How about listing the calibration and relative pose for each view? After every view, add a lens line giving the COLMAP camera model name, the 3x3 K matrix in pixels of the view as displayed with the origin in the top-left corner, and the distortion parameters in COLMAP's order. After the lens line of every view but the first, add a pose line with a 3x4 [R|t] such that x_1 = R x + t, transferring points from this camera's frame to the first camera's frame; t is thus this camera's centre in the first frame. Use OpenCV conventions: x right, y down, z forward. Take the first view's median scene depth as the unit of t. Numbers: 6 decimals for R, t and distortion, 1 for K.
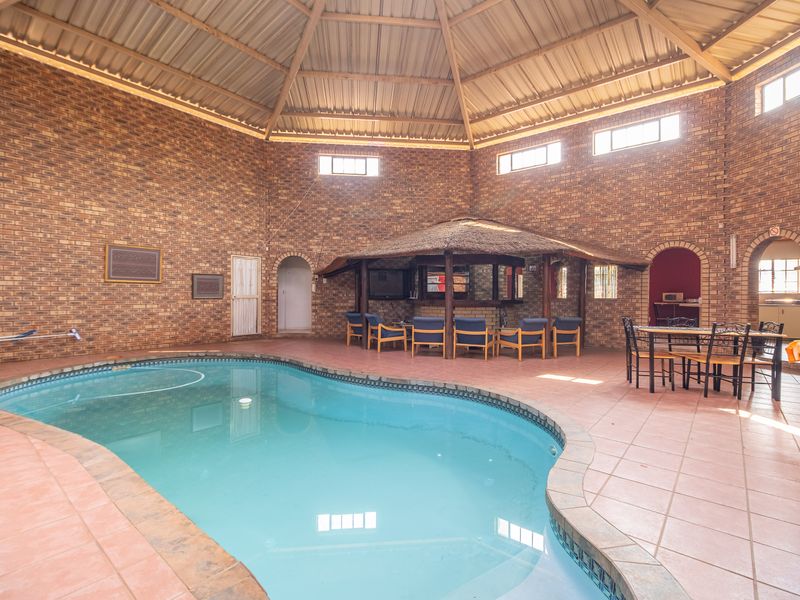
lens RADIAL K [[392.8, 0, 396.9], [0, 392.8, 297.2], [0, 0, 1]] dist [0.004962, -0.001719]
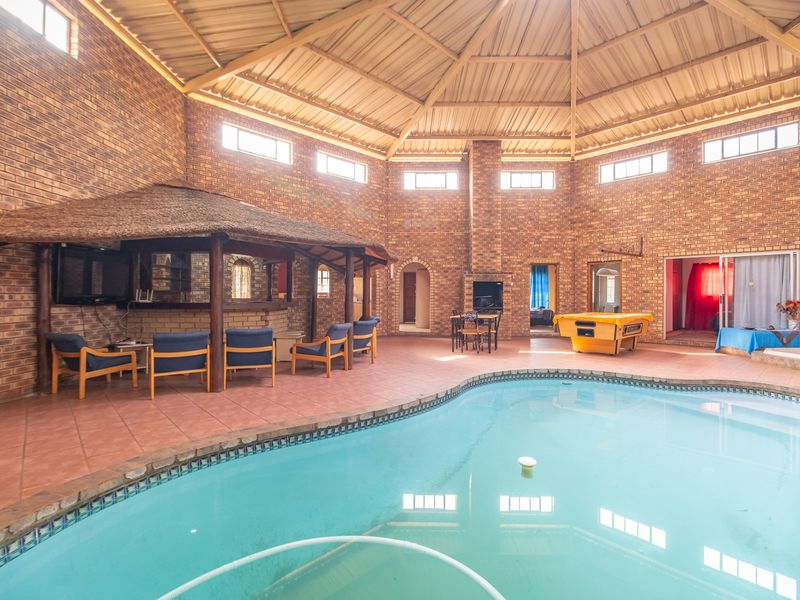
lens RADIAL K [[392.8, 0, 404.8], [0, 392.8, 295.3], [0, 0, 1]] dist [0.004962, -0.001719]
pose [[0.113496, -0.005358, 0.993524, -0.586246], [0.000331, 0.999986, 0.005355, -0.012068], [-0.993538, -0.000279, 0.113496, 0.623116]]
